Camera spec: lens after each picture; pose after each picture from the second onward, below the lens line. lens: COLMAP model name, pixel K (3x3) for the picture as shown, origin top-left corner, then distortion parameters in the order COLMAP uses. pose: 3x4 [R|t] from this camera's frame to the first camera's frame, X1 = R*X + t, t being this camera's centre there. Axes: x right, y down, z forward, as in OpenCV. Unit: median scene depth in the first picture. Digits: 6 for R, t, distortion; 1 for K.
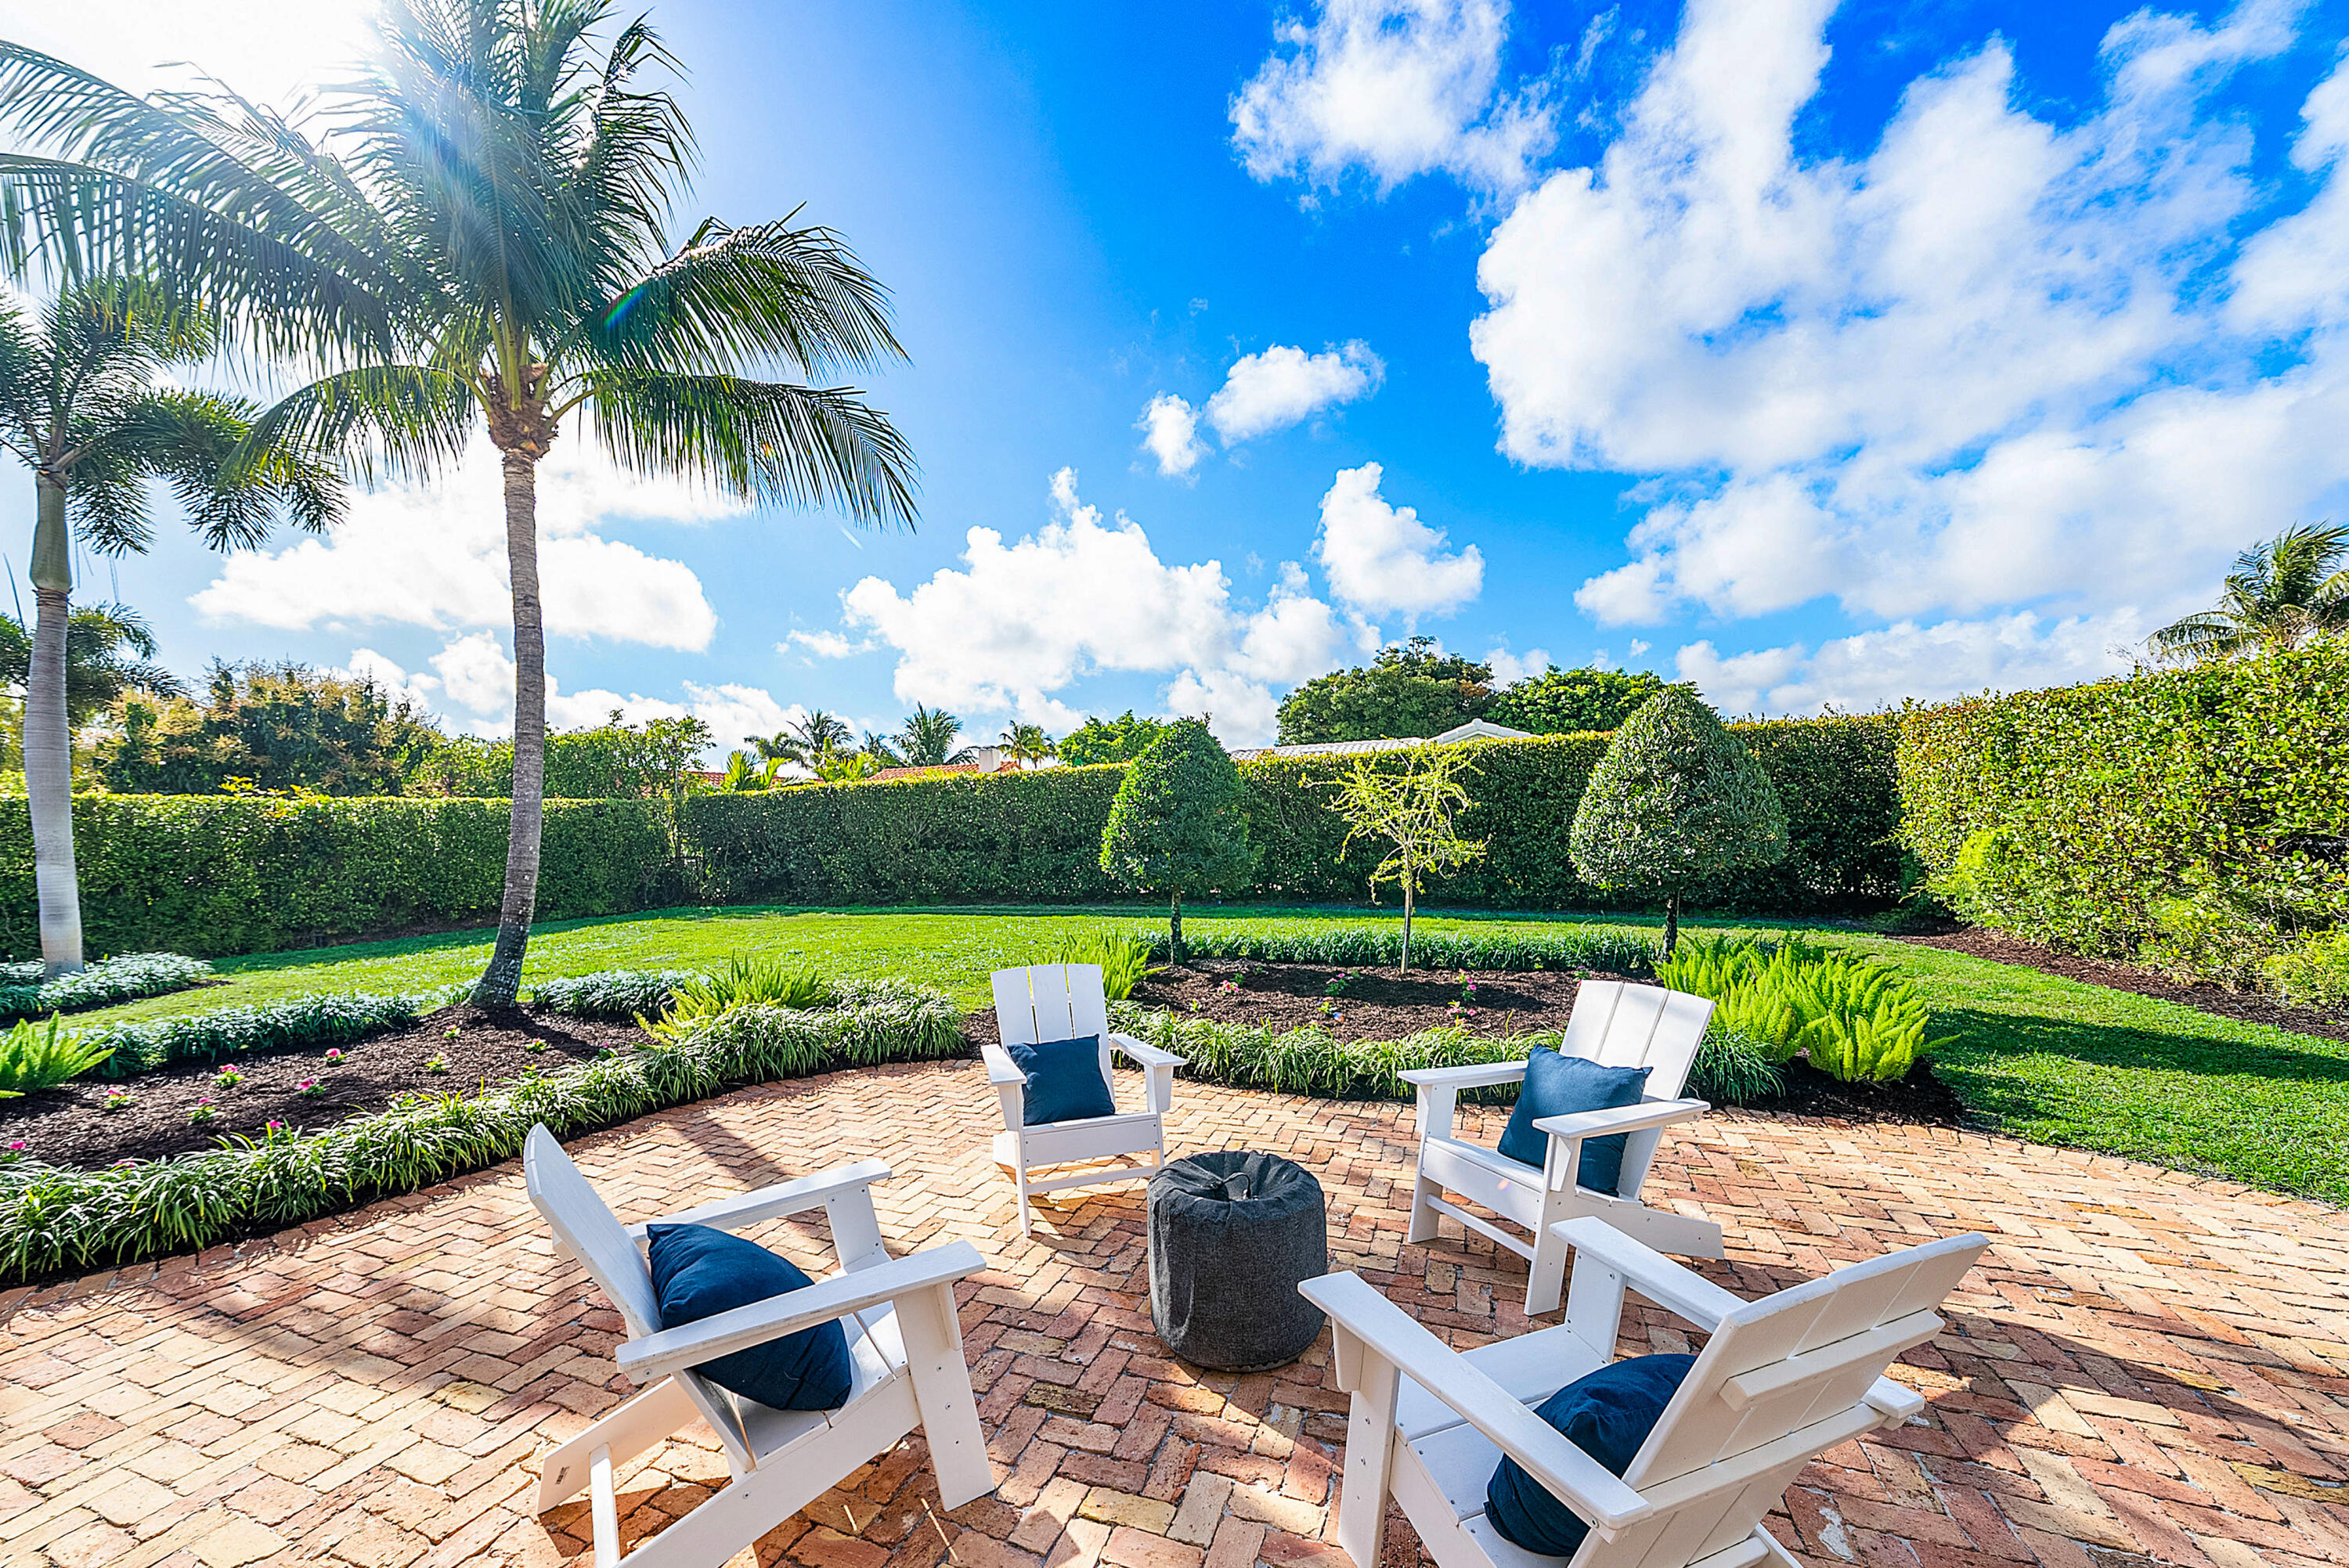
lens RADIAL K [[925.2, 0, 1128.9], [0, 925.2, 876.2], [0, 0, 1]] dist [0.000104, -0.000060]
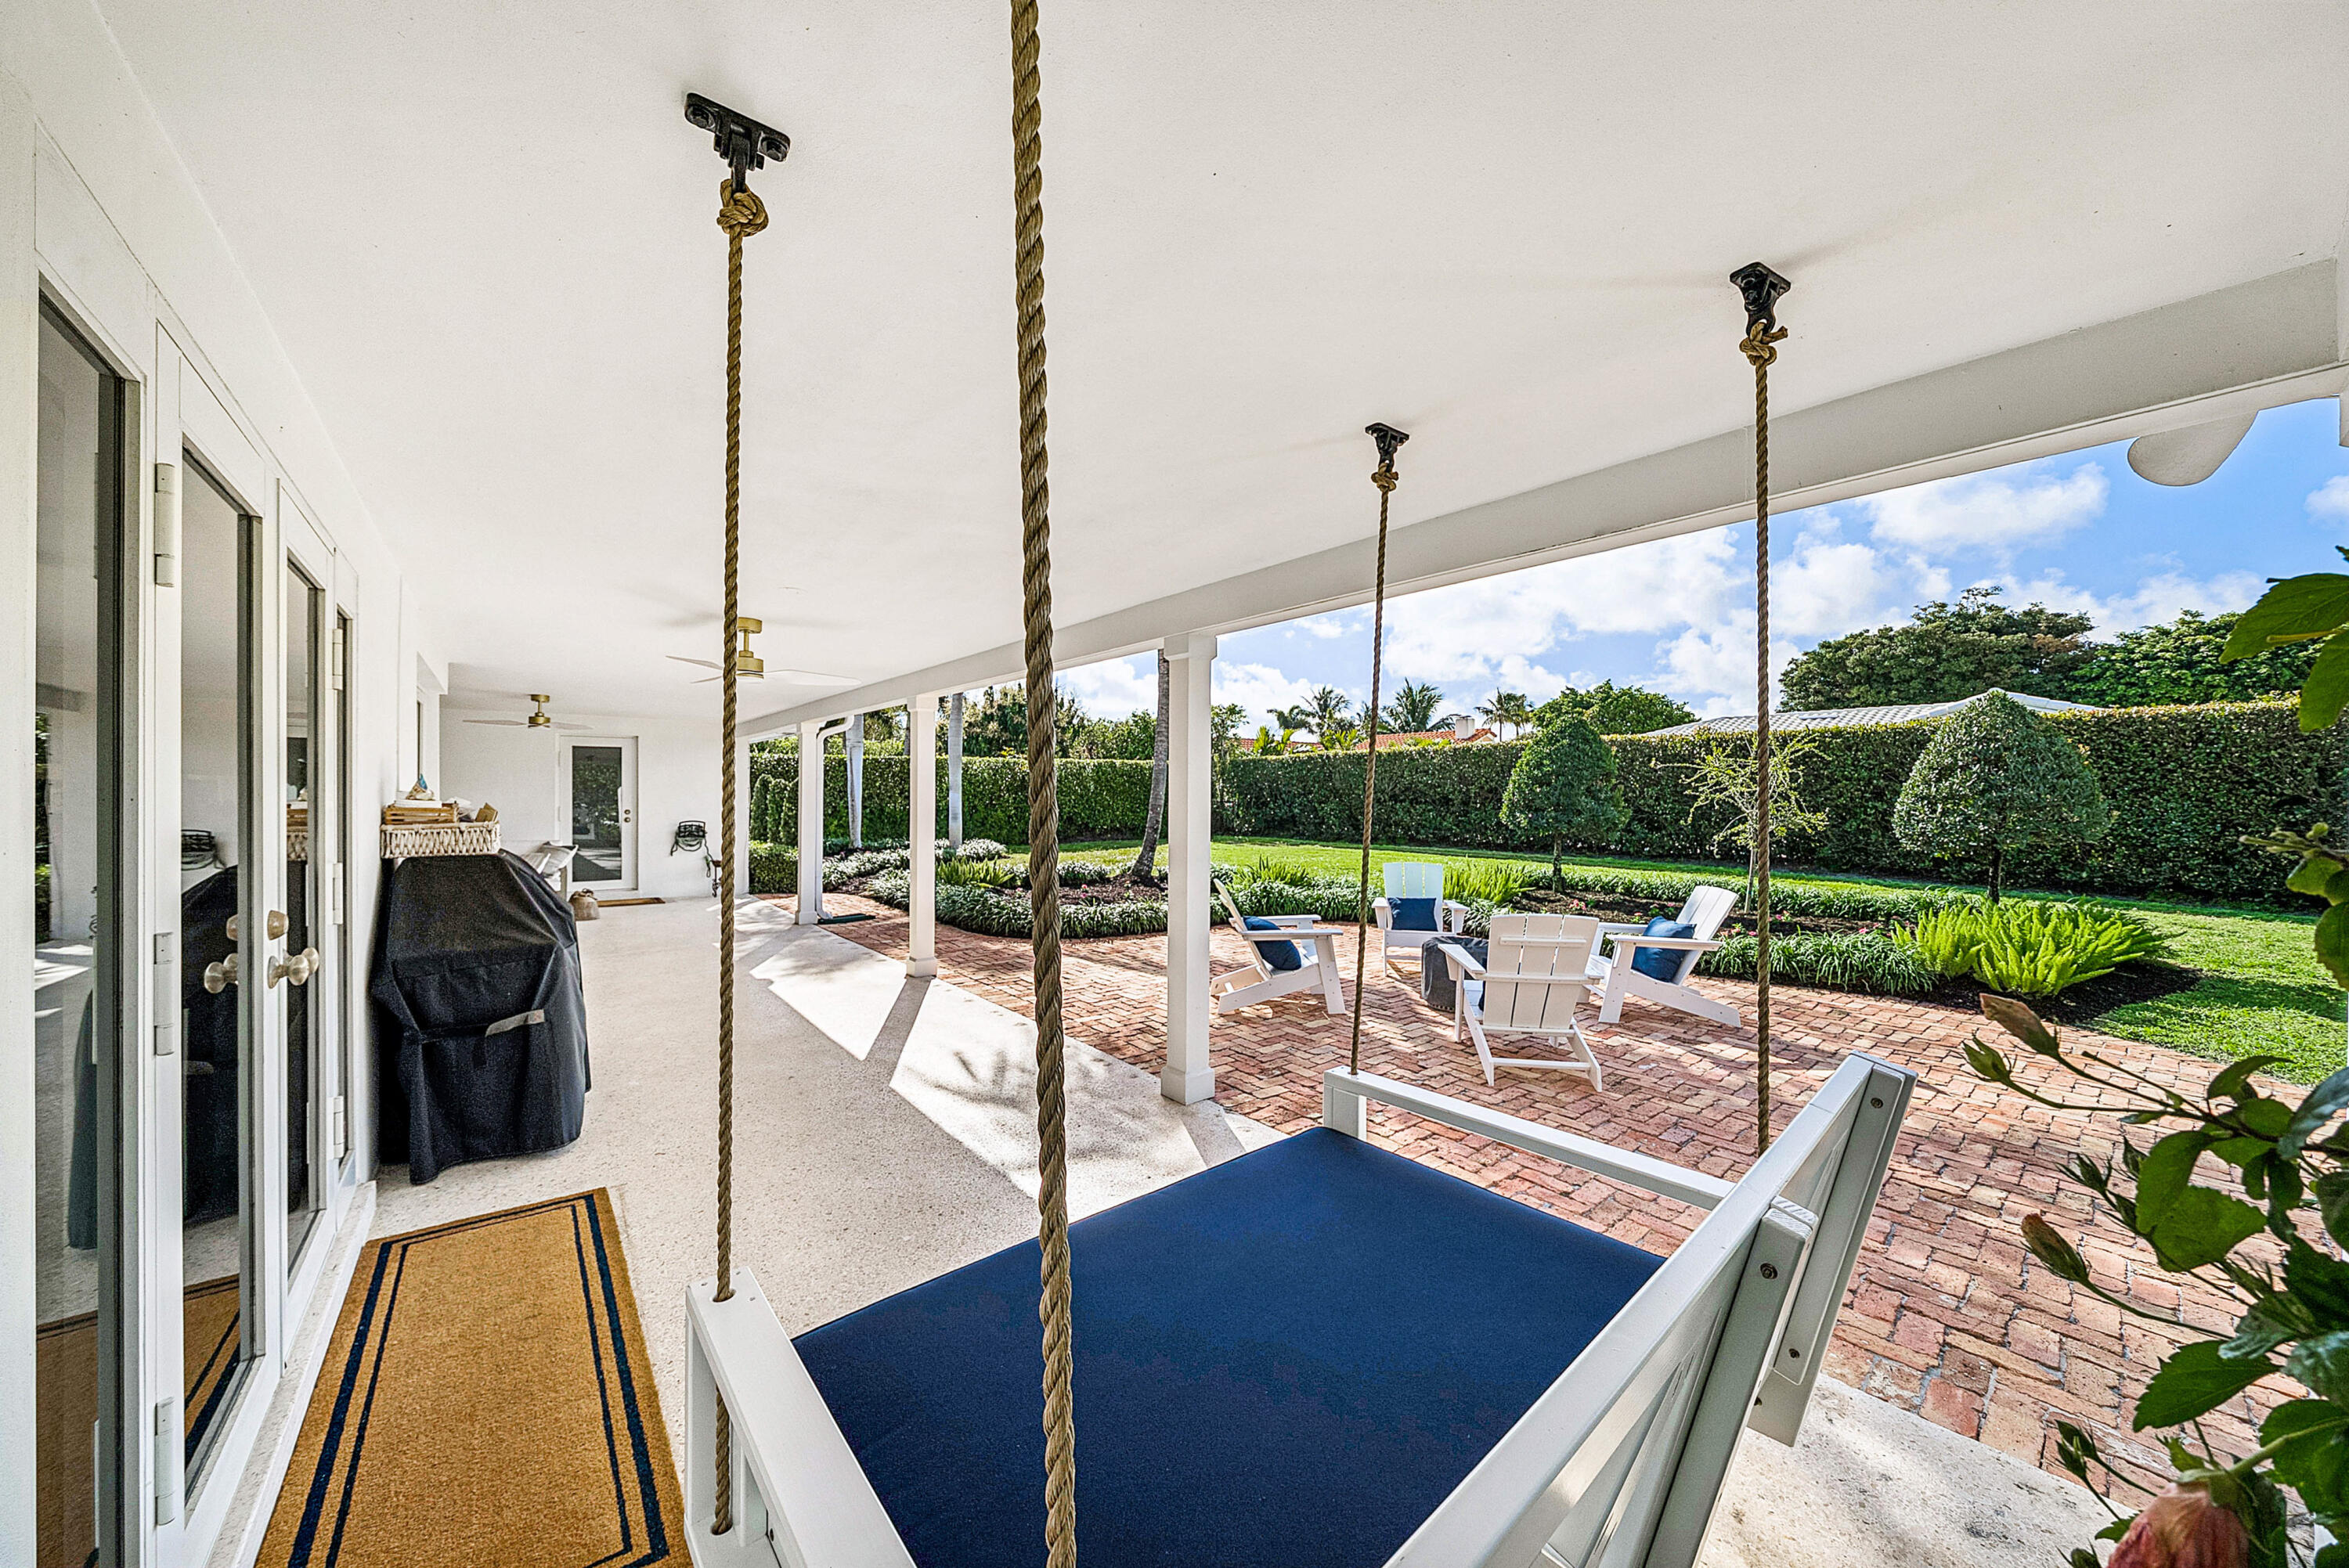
lens RADIAL K [[804.5, 0, 1148.7], [0, 804.5, 790.4], [0, 0, 1]] dist [-0.001713, -0.000131]
pose [[0.860662, 0.032202, -0.508158, 0.048307], [-0.053736, 0.998169, -0.027758, 0.003333], [0.506334, 0.051197, 0.860816, -0.128466]]
